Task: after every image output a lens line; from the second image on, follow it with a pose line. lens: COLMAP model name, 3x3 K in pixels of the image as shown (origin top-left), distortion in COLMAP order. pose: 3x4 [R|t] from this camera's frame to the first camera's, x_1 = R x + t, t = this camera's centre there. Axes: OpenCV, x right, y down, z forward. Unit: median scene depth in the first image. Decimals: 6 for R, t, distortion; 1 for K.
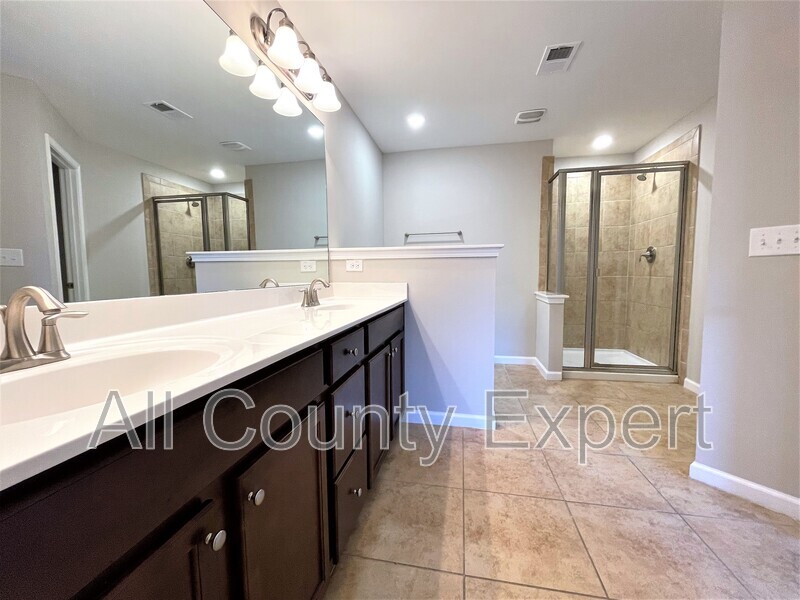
lens RADIAL K [[324.4, 0, 400.0], [0, 324.4, 300.0], [0, 0, 1]] dist [0.009211, -0.000150]
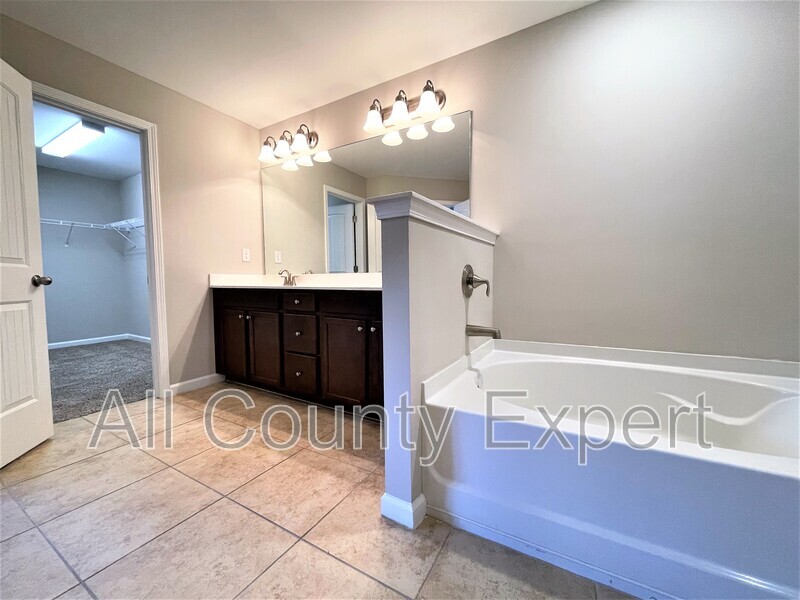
lens RADIAL K [[324.4, 0, 400.0], [0, 324.4, 300.0], [0, 0, 1]] dist [0.009211, -0.000150]
pose [[-0.328030, 0.083262, -0.940991, 1.134595], [-0.070945, 0.991124, 0.112430, -0.084930], [0.942000, 0.103639, -0.319211, 1.654824]]
